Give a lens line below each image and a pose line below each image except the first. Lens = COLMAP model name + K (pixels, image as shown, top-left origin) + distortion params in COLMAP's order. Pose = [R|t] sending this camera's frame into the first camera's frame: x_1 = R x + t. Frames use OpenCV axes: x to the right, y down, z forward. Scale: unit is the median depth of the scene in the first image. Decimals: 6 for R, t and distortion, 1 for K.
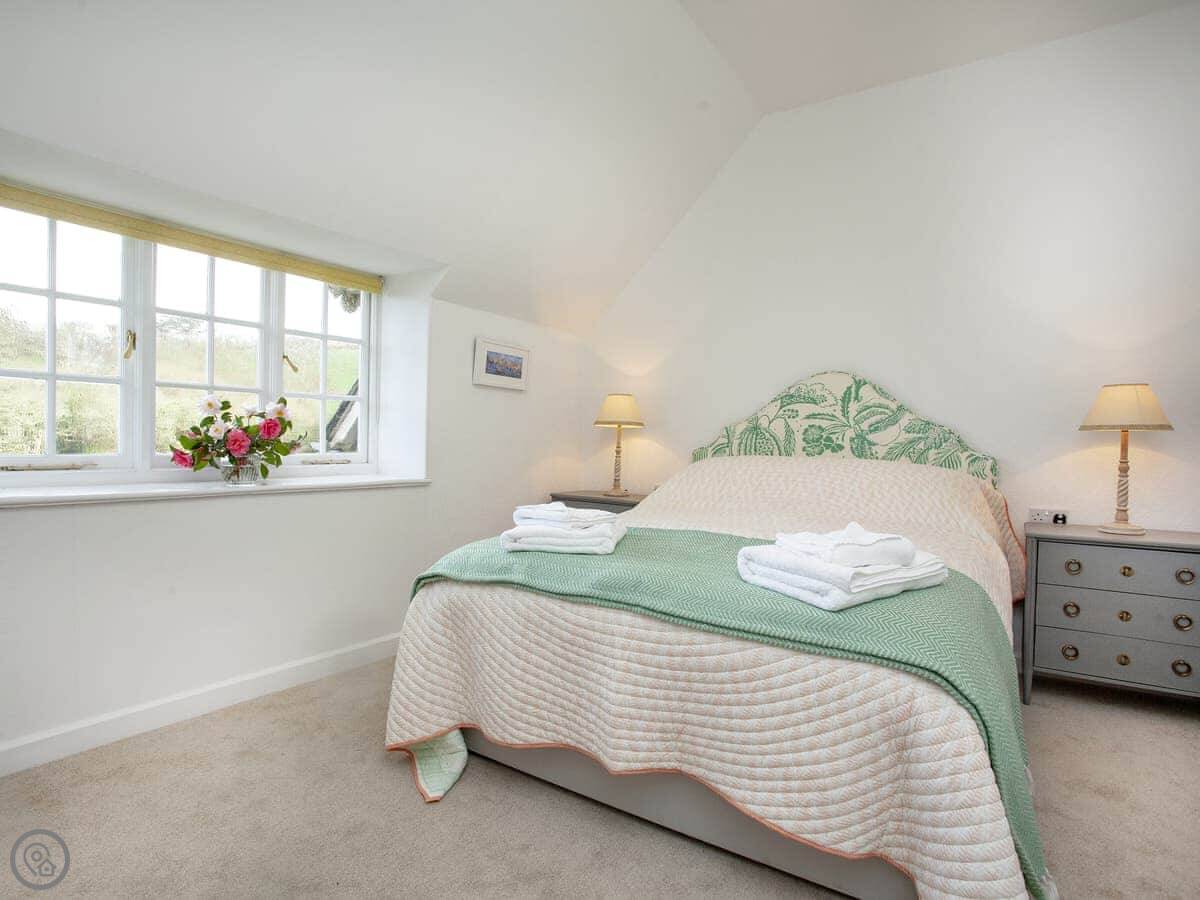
lens RADIAL K [[677.3, 0, 571.6], [0, 677.3, 442.1], [0, 0, 1]] dist [-0.035417, 0.001230]
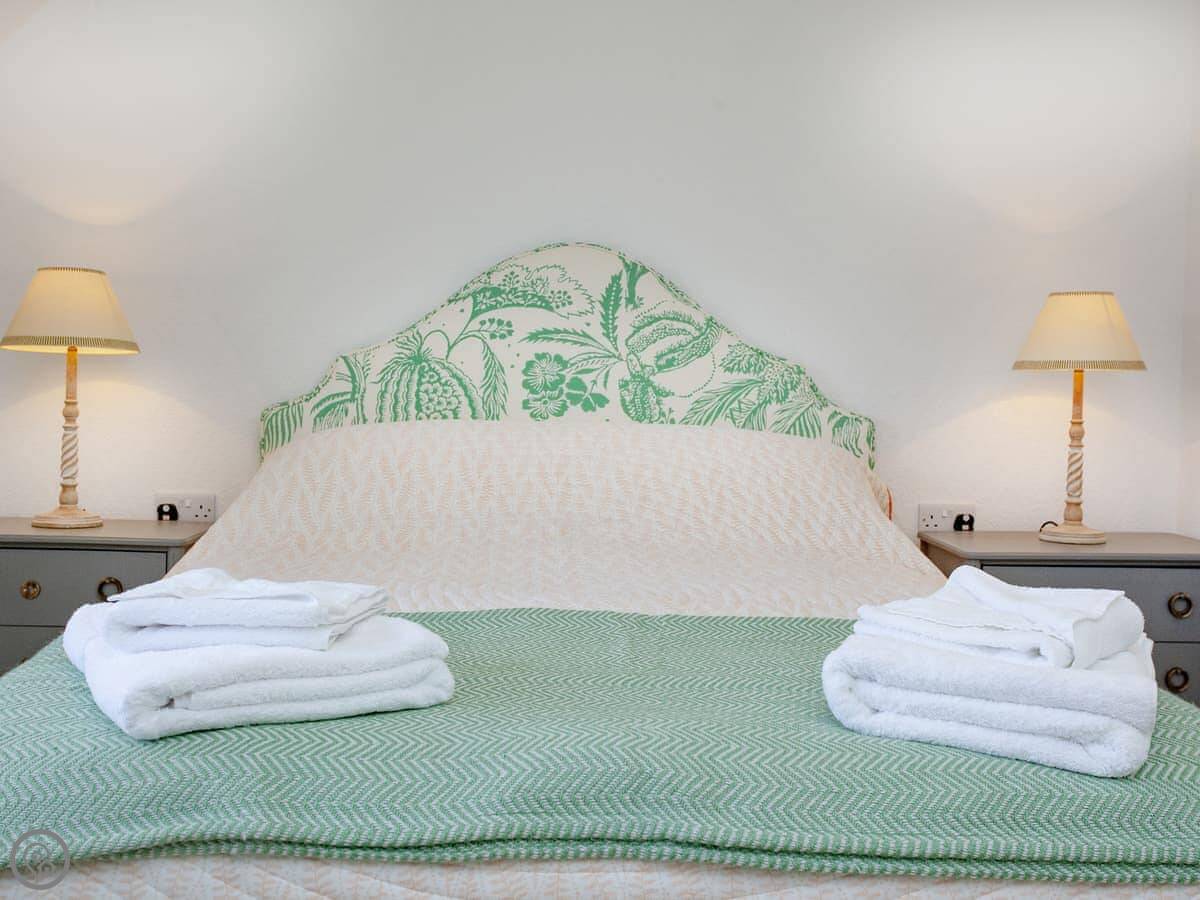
lens RADIAL K [[1341.8, 0, 599.5], [0, 1341.8, 453.2], [0, 0, 1]] dist [0.035634, 0.000000]
pose [[0.796374, -0.031504, 0.603983, -0.242102], [0.000837, 0.998699, 0.050990, -0.004763], [-0.604804, -0.040101, 0.795364, 0.292813]]
